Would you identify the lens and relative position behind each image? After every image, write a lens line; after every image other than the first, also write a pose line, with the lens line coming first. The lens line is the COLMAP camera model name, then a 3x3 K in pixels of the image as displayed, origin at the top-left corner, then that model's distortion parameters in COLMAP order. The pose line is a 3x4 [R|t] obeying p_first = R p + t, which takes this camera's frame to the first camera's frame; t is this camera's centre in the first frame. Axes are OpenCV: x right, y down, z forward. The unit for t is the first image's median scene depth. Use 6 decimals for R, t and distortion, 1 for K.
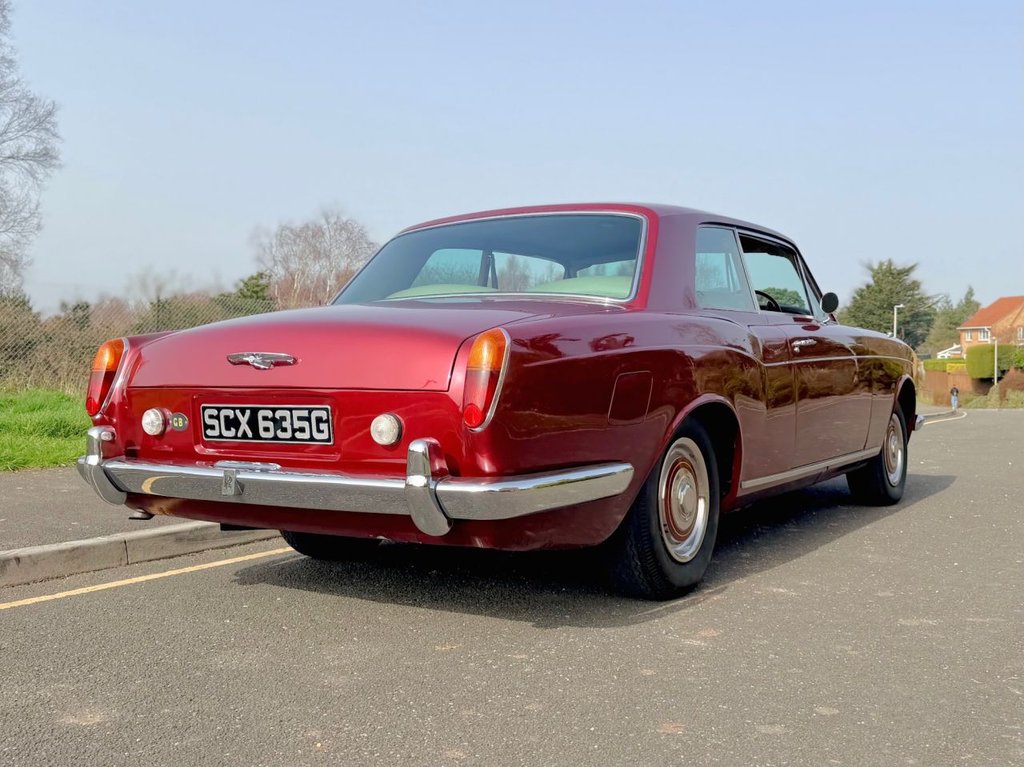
lens RADIAL K [[970.5, 0, 526.6], [0, 970.5, 326.2], [0, 0, 1]] dist [0.131045, -0.182002]
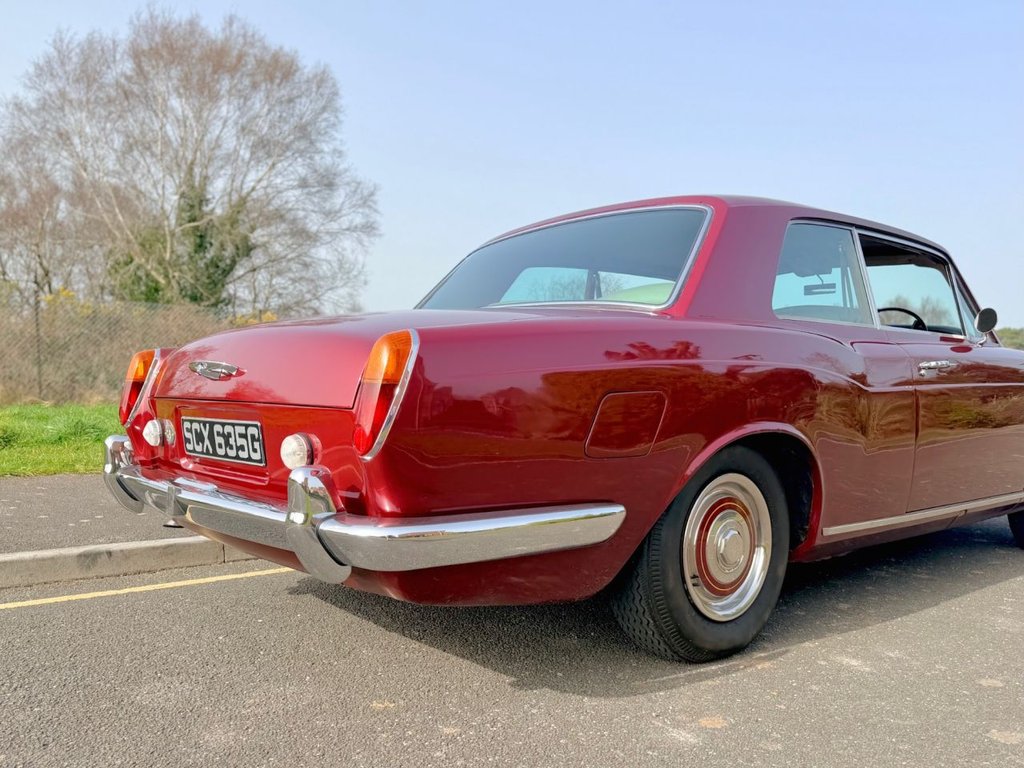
lens RADIAL K [[800.7, 0, 515.2], [0, 800.7, 436.7], [0, 0, 1]] dist [0.099844, -0.137207]
pose [[0.959420, 0.033687, -0.279960, 0.201601], [-0.007264, 0.995461, 0.094888, 0.022312], [0.281886, -0.089004, 0.955311, 0.342191]]
